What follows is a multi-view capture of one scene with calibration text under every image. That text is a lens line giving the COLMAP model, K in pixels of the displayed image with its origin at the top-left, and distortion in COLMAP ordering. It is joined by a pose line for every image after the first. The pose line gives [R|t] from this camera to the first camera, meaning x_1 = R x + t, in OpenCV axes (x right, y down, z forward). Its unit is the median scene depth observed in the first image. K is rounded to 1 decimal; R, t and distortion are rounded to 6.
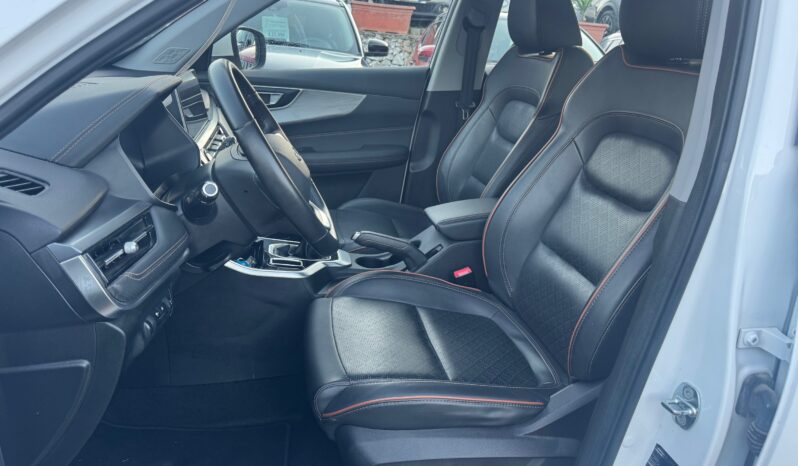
lens RADIAL K [[564.1, 0, 399.0], [0, 564.1, 233.0], [0, 0, 1]] dist [0.102434, -0.130195]
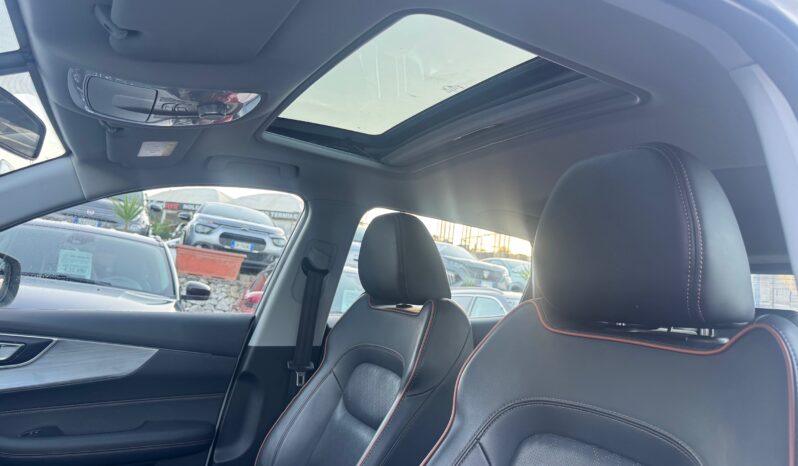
lens RADIAL K [[573.5, 0, 404.4], [0, 573.5, 234.4], [0, 0, 1]] dist [0.109903, -0.203179]
pose [[0.954866, 0.086477, 0.284172, 0.014737], [0.038455, 0.912643, -0.406945, -0.062169], [-0.294539, 0.399506, 0.868126, 0.207288]]
